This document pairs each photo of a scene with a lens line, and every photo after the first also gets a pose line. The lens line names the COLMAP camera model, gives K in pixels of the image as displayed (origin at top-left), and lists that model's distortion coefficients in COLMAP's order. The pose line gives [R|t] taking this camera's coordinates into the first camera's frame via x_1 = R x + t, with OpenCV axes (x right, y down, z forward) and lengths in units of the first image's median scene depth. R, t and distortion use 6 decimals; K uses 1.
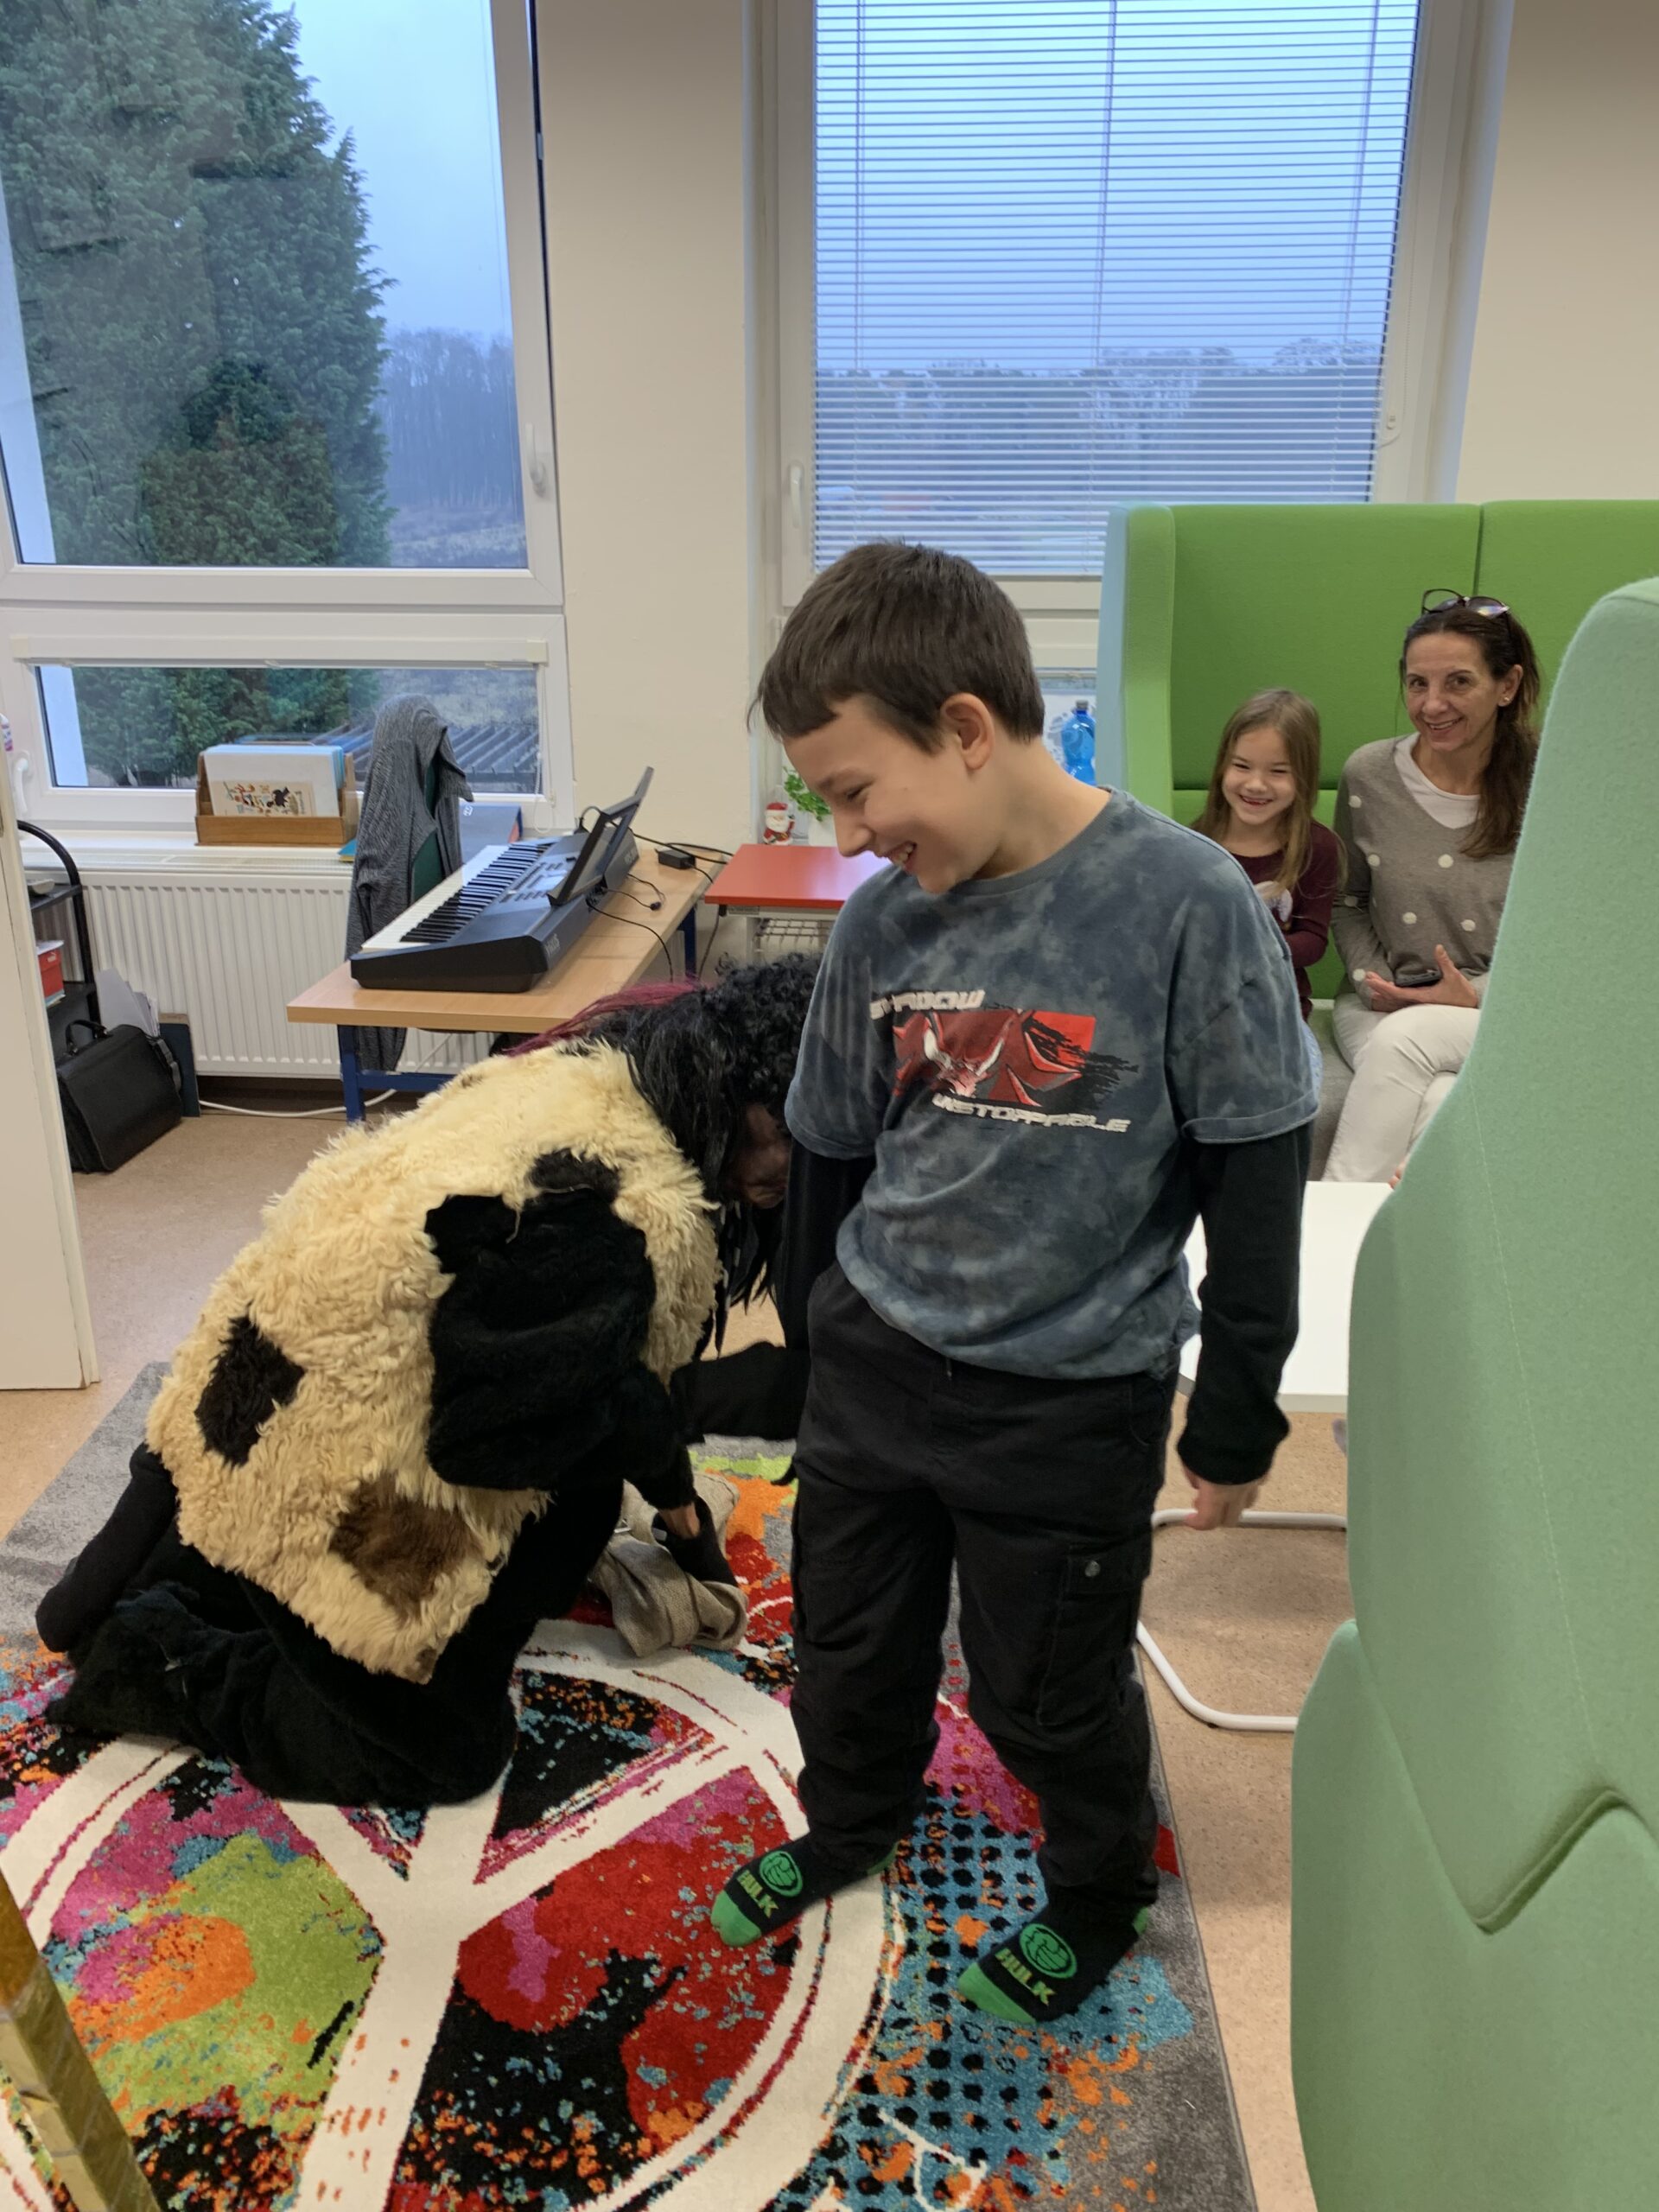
lens RADIAL K [[1685.9, 0, 816.6], [0, 1685.9, 1088.8], [0, 0, 1]] dist [0.008527, -0.003584]
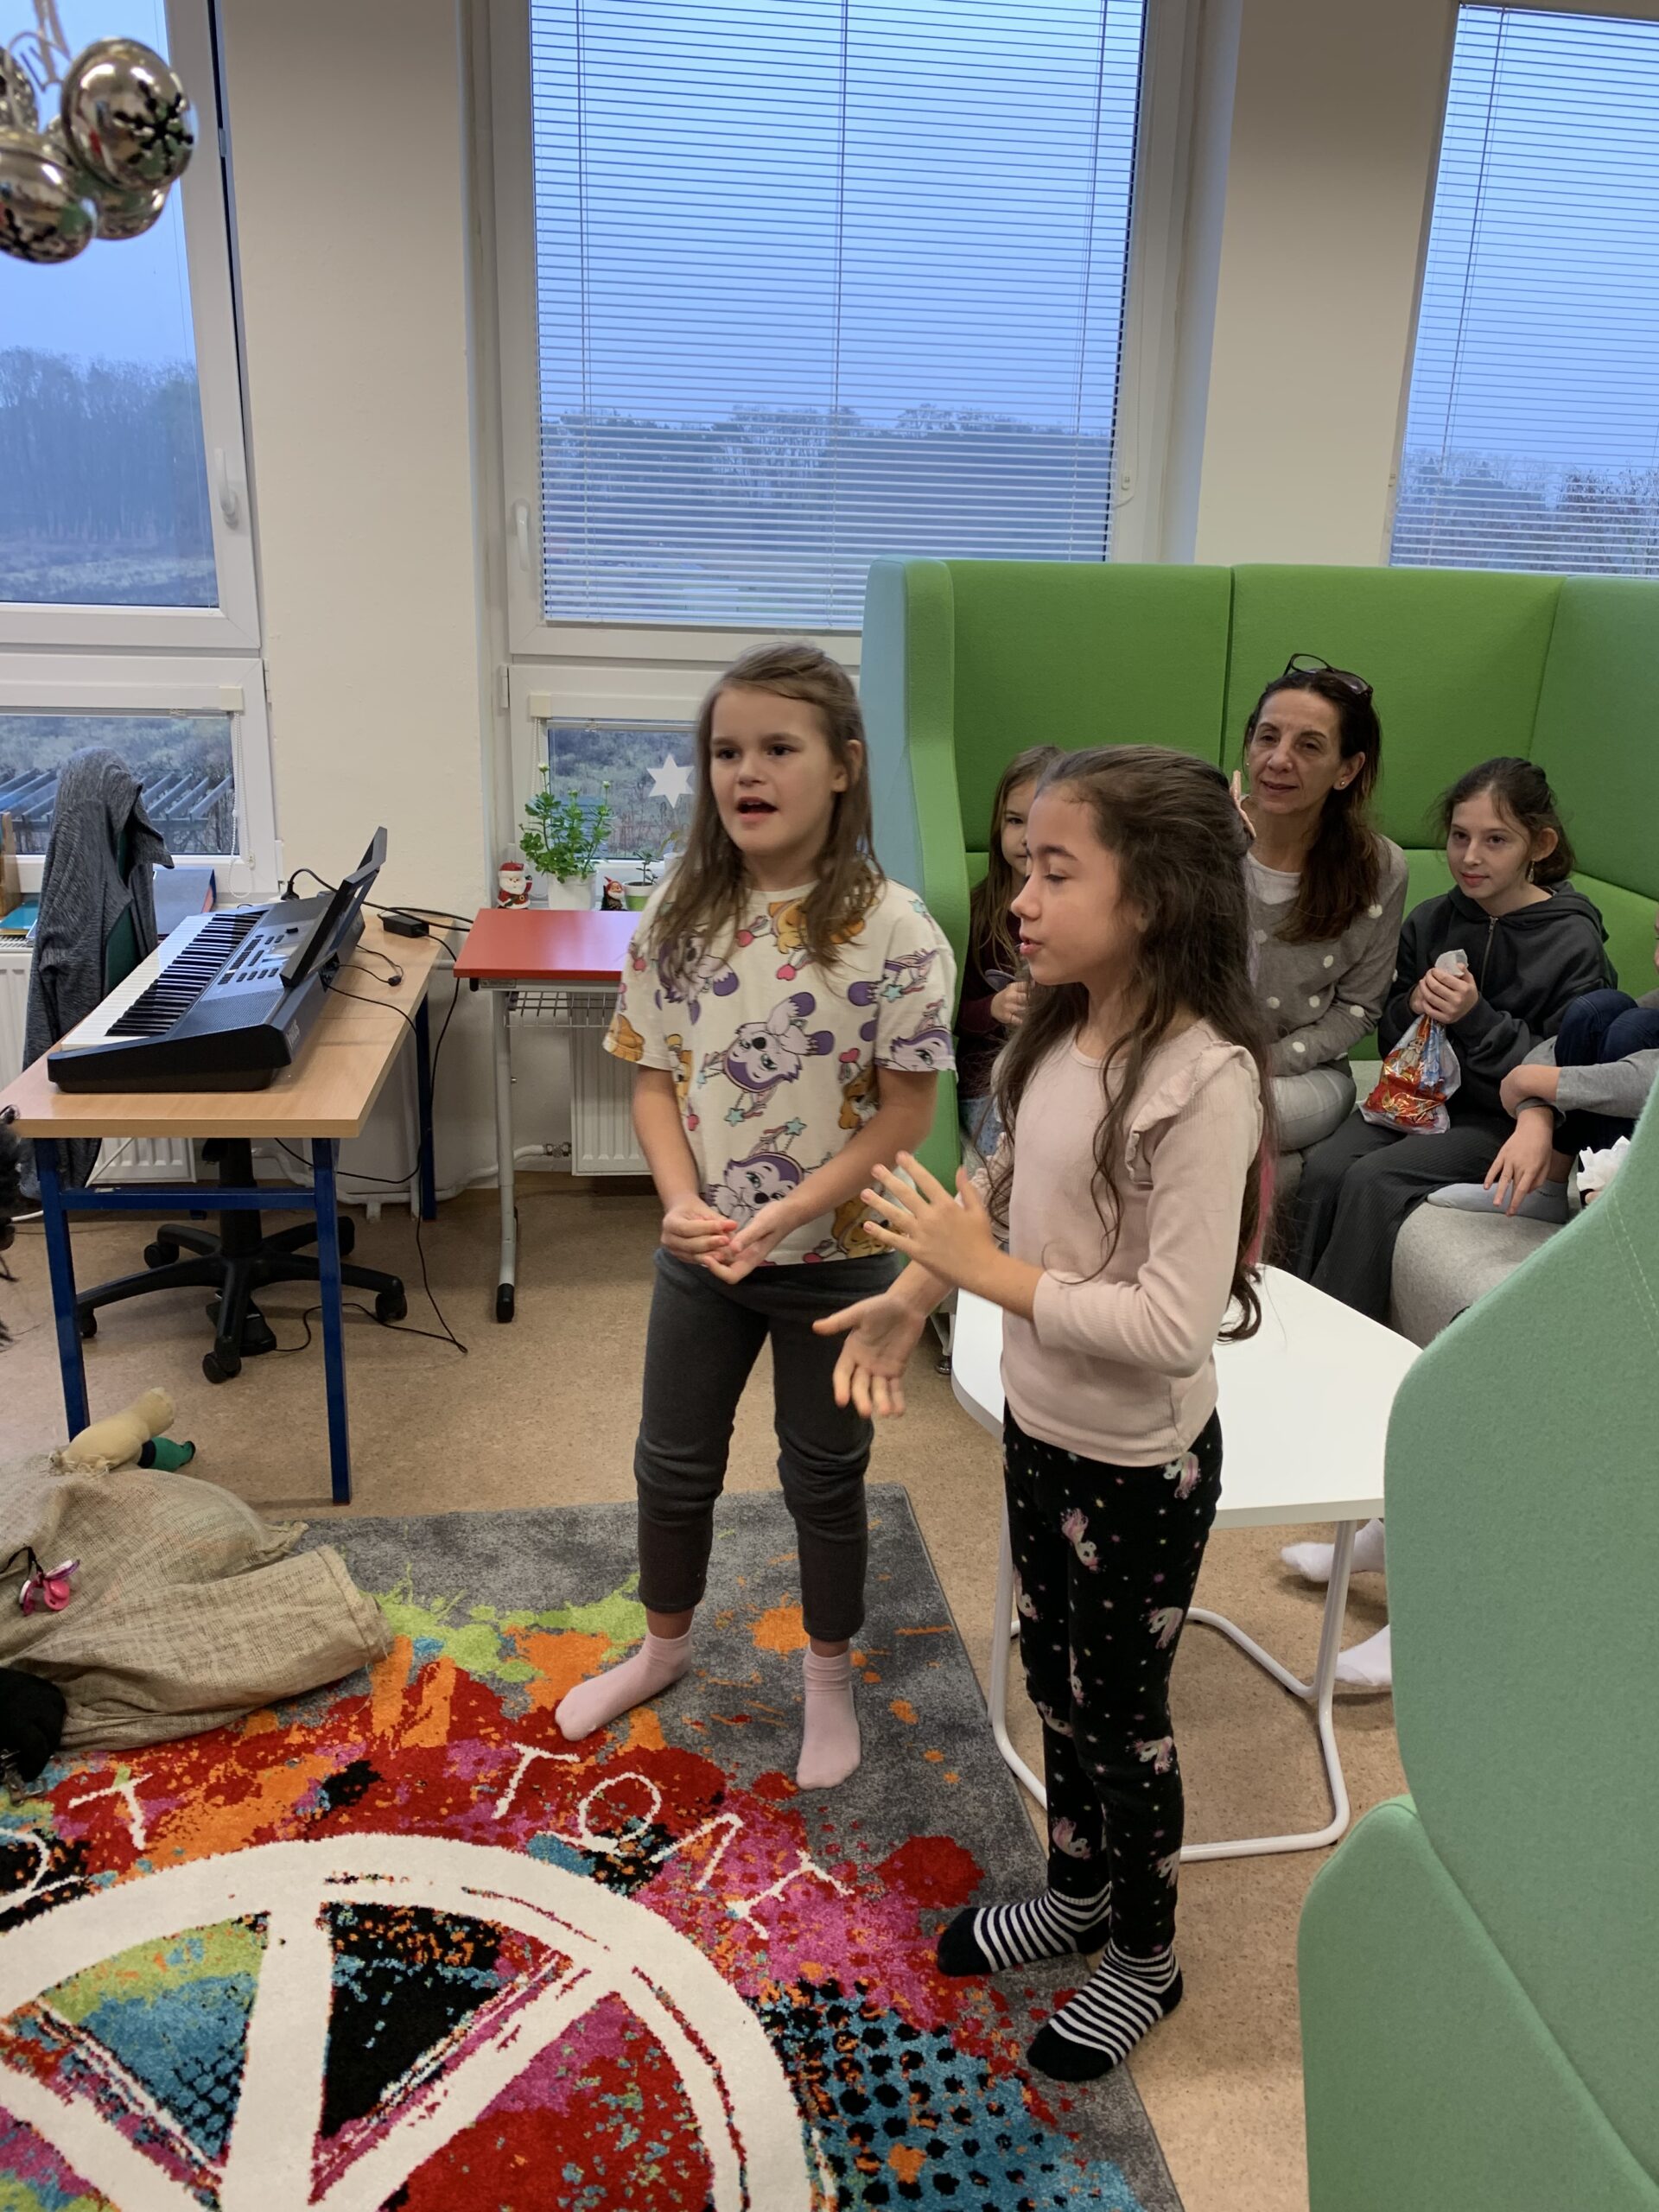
lens RADIAL K [[1692.9, 0, 838.6], [0, 1692.9, 1090.7], [0, 0, 1]] dist [0.014320, -0.007442]
pose [[0.976865, -0.037897, 0.210471, -0.101263], [0.043438, 0.998819, -0.021767, -0.036693], [-0.209398, 0.030405, 0.977358, 0.121092]]
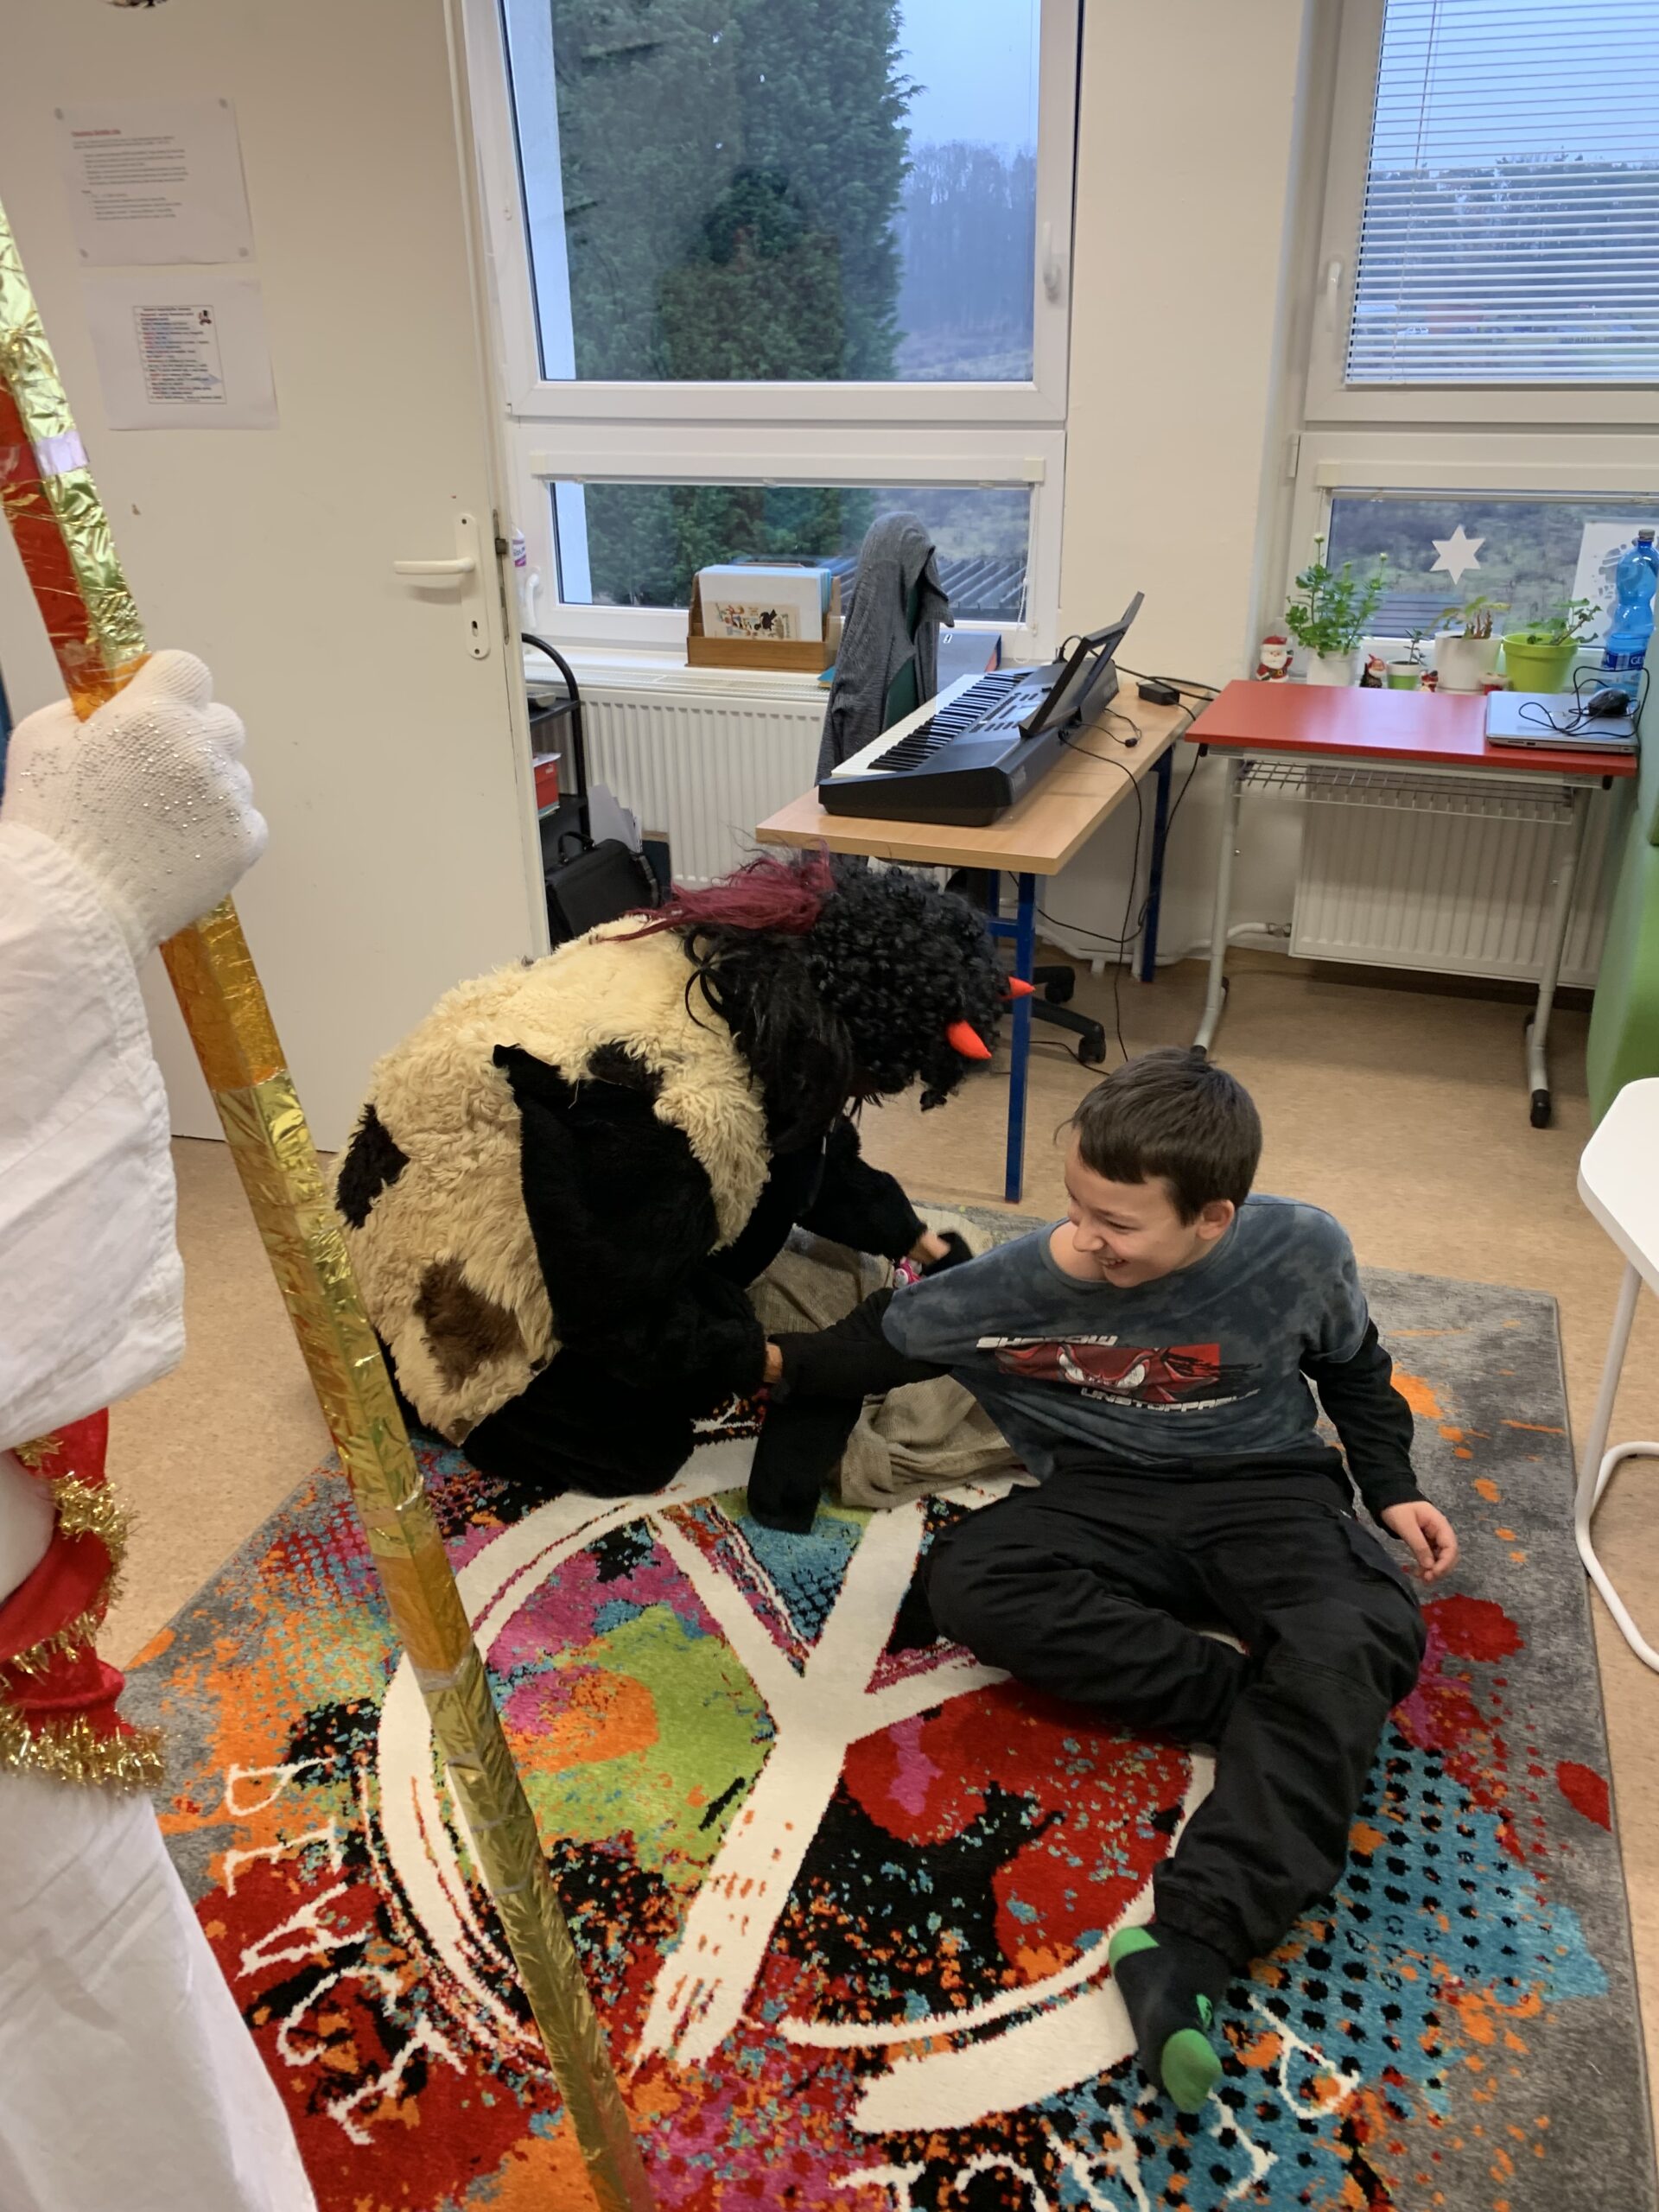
lens RADIAL K [[1689.2, 0, 823.2], [0, 1689.2, 1103.1], [0, 0, 1]] dist [0.008236, -0.001867]
pose [[0.962153, 0.100318, -0.253372, -0.003010], [-0.075420, 0.991485, 0.106160, 0.008419], [0.261865, -0.083033, 0.961526, 0.034356]]
